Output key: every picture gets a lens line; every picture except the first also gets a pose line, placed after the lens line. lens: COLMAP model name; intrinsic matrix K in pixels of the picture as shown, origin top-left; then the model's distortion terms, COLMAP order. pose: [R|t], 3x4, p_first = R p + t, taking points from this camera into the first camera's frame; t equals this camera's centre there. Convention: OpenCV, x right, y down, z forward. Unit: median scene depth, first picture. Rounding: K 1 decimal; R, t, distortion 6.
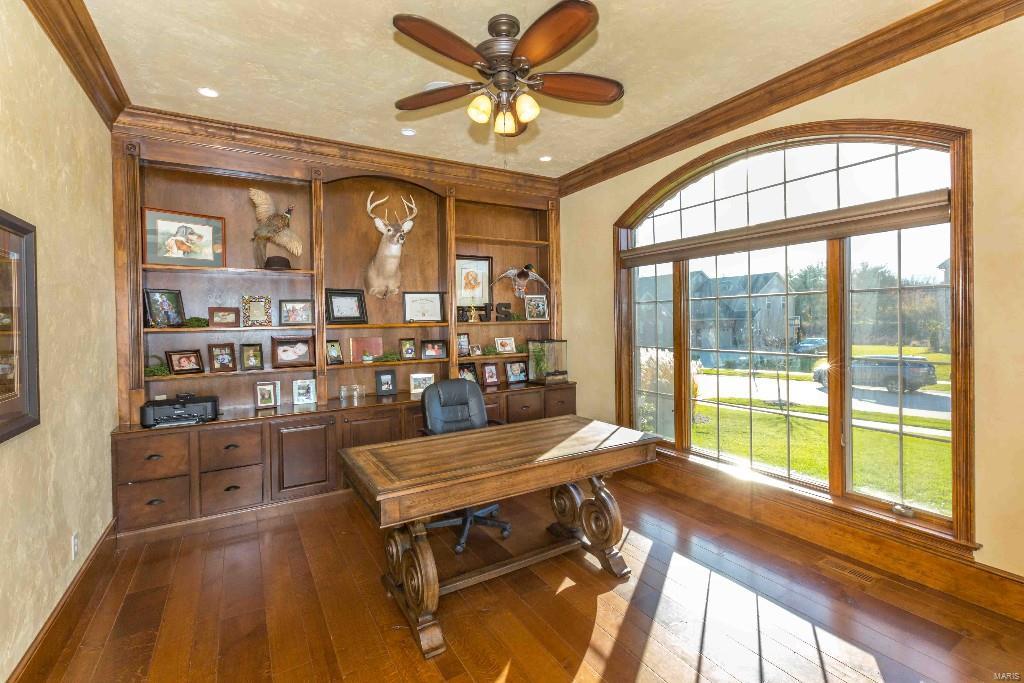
lens RADIAL K [[453.5, 0, 511.1], [0, 453.5, 324.0], [0, 0, 1]] dist [-0.000889, -0.000284]
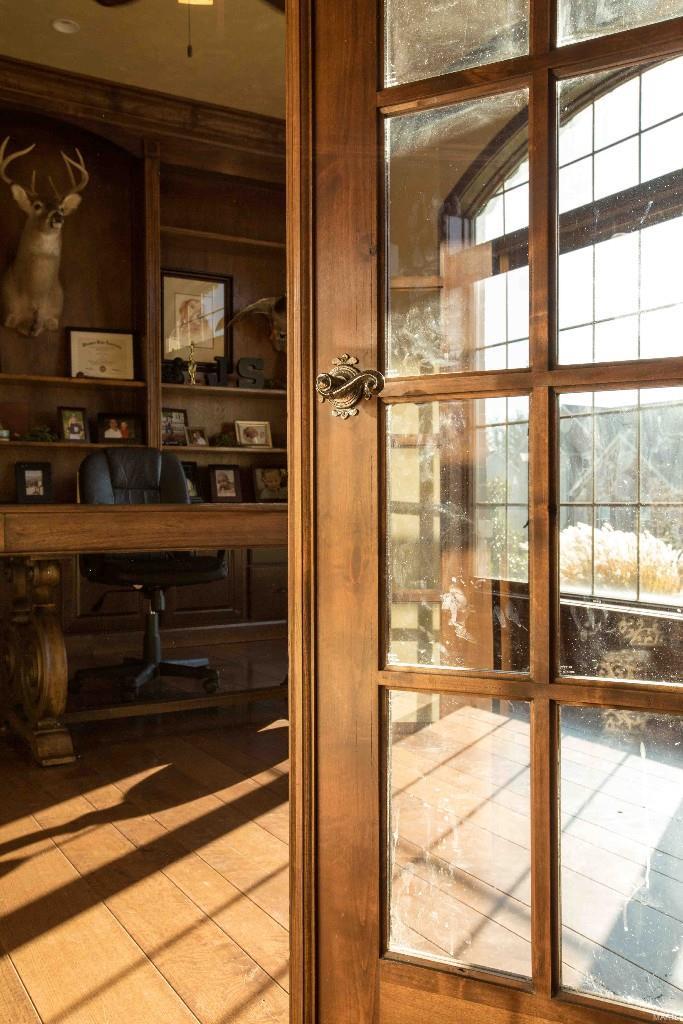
lens RADIAL K [[932.4, 0, 336.1], [0, 932.4, 509.2], [0, 0, 1]] dist [0.060261, 0.000000]
pose [[0.999883, 0.014324, -0.005446, 0.111527], [-0.014302, 0.999889, 0.004127, 0.151998], [0.005504, -0.004049, 0.999977, -0.178034]]
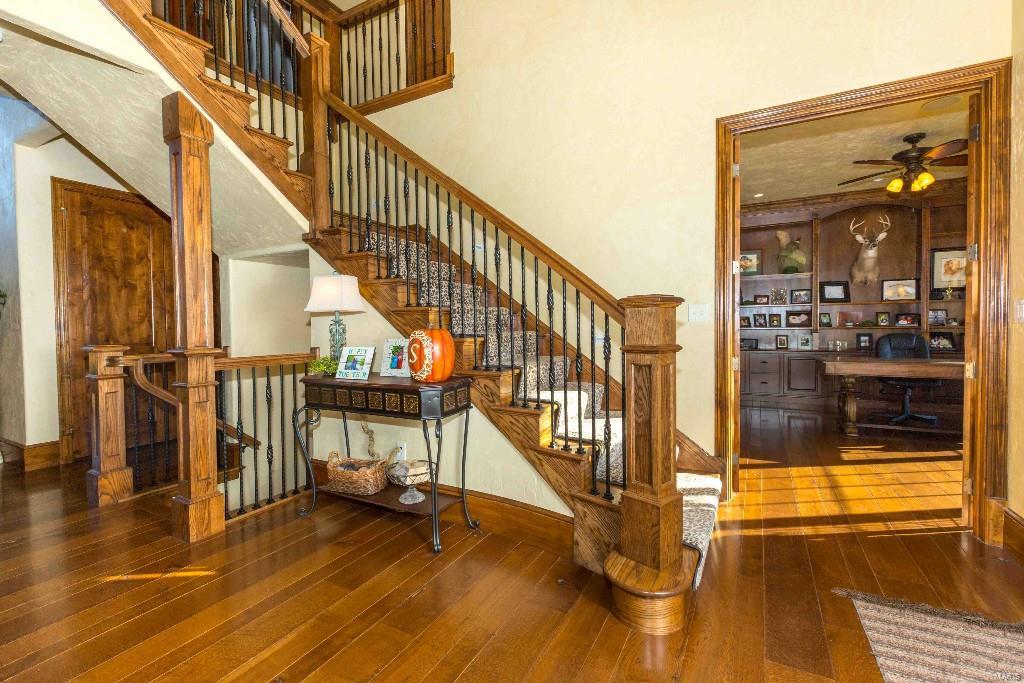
lens RADIAL K [[453.5, 0, 508.9], [0, 453.5, 335.1], [0, 0, 1]] dist [-0.000889, -0.000284]
pose [[0.496749, 0.034402, -0.867212, 0.444466], [-0.002771, 0.999272, 0.038053, 0.053854], [0.867890, -0.016500, 0.496483, -0.776563]]
